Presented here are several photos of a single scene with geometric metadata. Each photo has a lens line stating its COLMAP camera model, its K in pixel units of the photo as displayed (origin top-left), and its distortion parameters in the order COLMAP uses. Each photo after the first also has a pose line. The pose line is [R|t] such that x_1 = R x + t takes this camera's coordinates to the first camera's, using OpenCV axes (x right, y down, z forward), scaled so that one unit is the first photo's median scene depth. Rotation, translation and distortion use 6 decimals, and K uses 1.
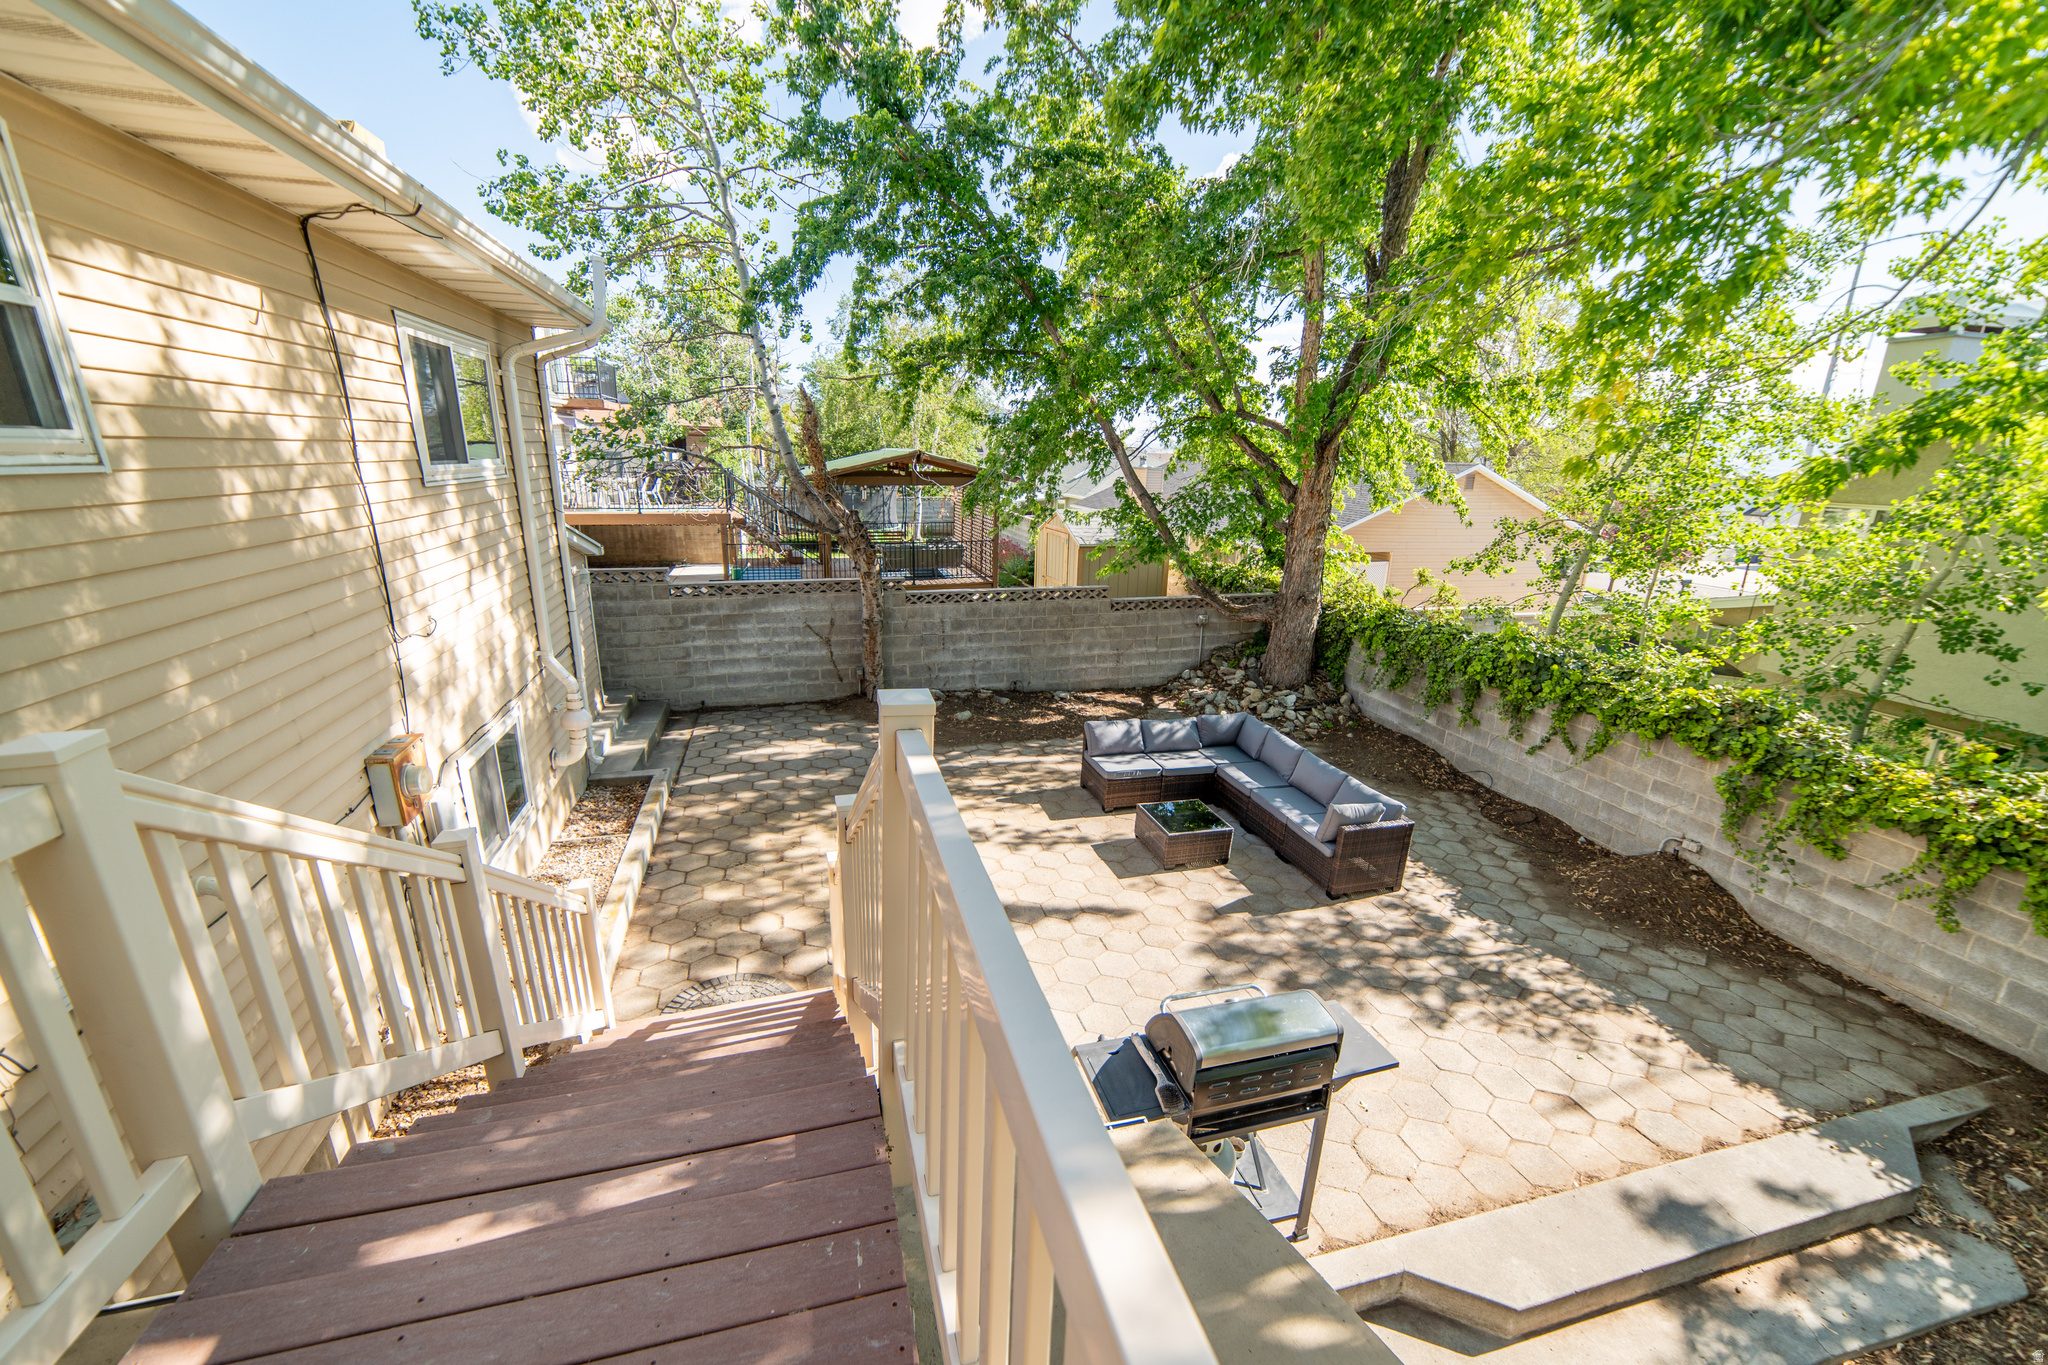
lens RADIAL K [[855.5, 0, 1042.6], [0, 855.5, 681.5], [0, 0, 1]] dist [-0.006472, 0.000299]
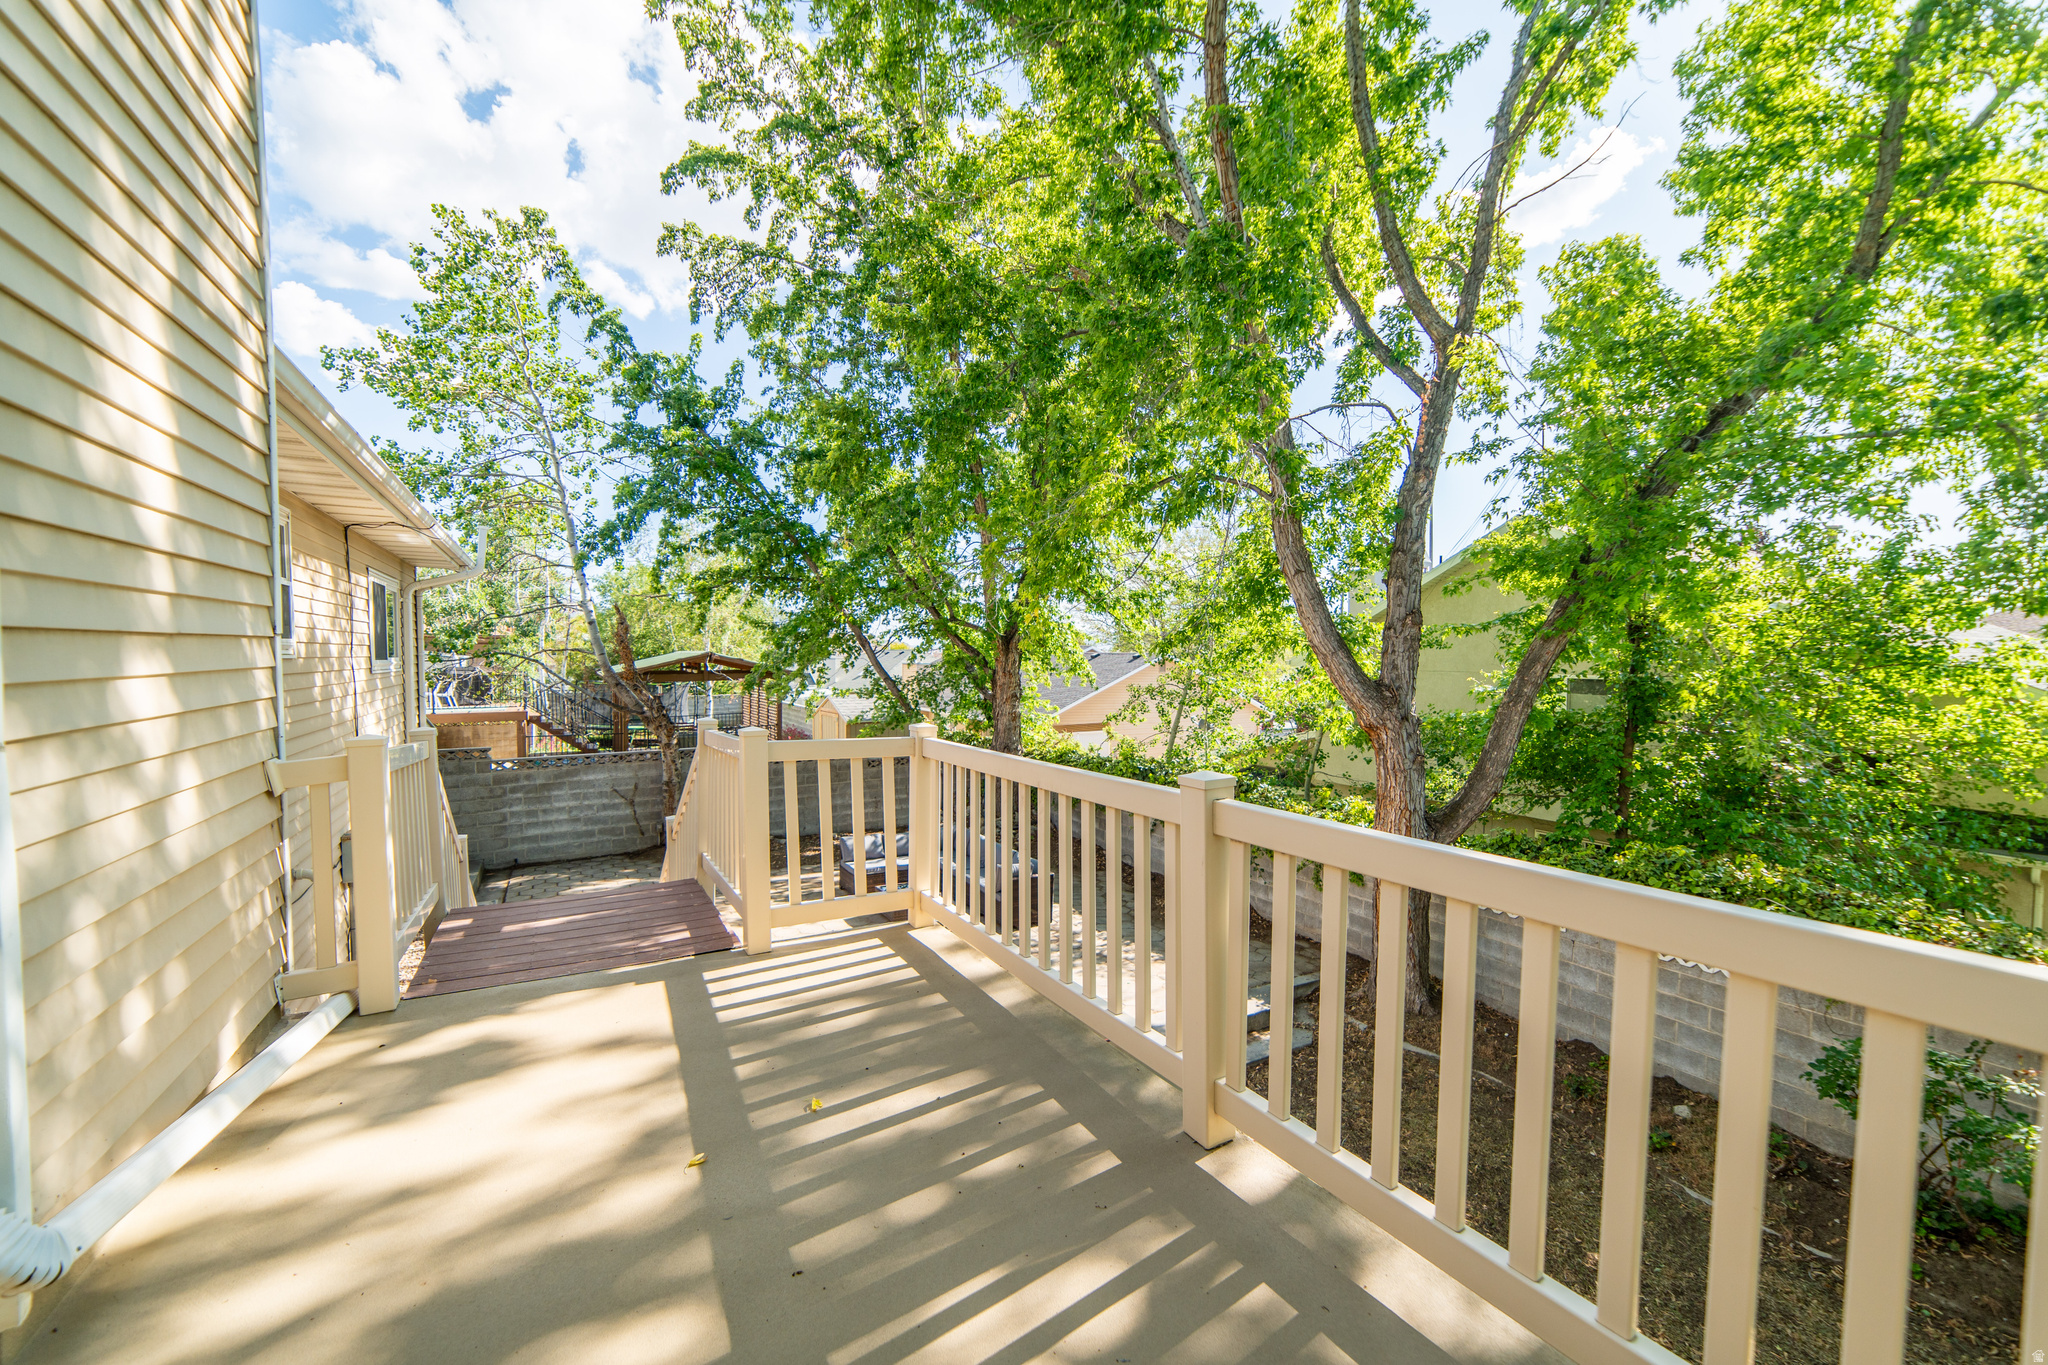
lens RADIAL K [[794.8, 0, 1024.0], [0, 794.8, 682.5], [0, 0, 1]] dist [-0.010077, 0.000415]
pose [[0.971581, -0.031454, 0.234607, 0.037579], [0.082349, 0.974135, -0.210428, 0.080127], [-0.221920, 0.223768, 0.949041, -0.269397]]
